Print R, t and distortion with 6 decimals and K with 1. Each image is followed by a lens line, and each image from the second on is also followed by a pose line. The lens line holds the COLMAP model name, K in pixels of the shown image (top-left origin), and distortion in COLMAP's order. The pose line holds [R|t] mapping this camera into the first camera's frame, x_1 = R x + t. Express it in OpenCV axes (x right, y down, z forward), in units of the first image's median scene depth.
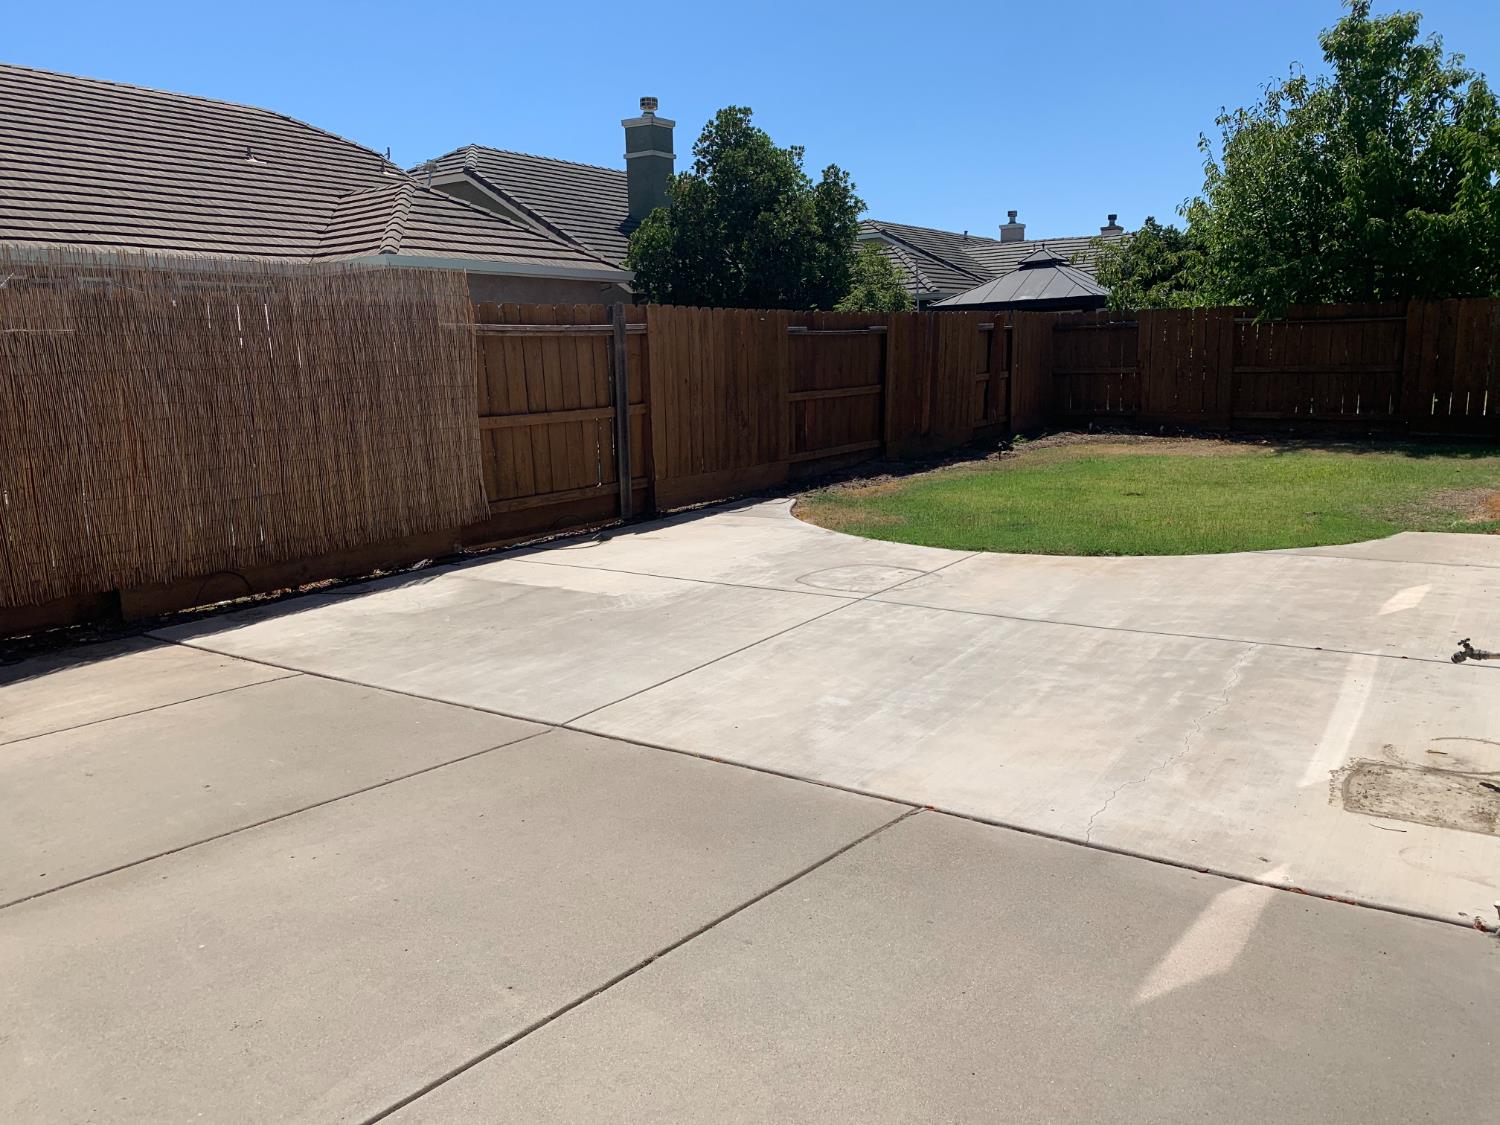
lens RADIAL K [[1126.3, 0, 736.6], [0, 1126.3, 565.9], [0, 0, 1]] dist [0.006764, -0.017428]
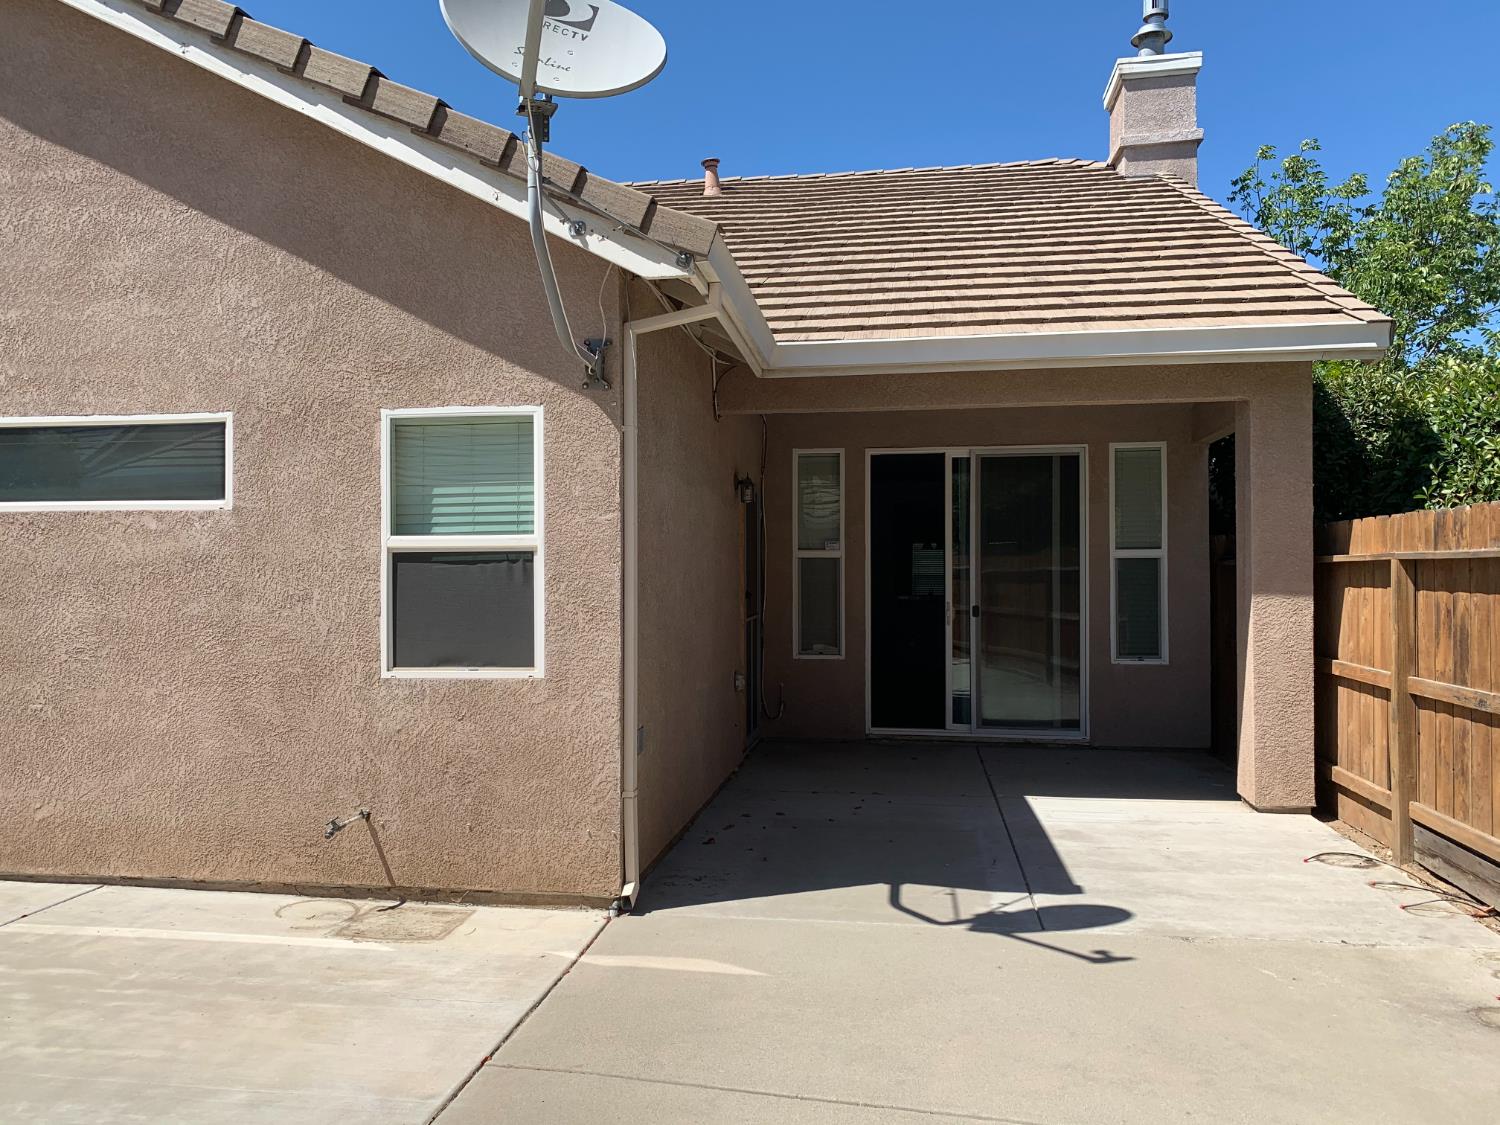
lens RADIAL K [[1126.3, 0, 739.2], [0, 1126.3, 569.6], [0, 0, 1]] dist [0.006764, -0.017428]
pose [[-0.439928, 0.040157, 0.897135, -0.709274], [0.181165, 0.982429, 0.044863, -0.180153], [-0.879570, 0.182266, -0.439473, 0.998084]]
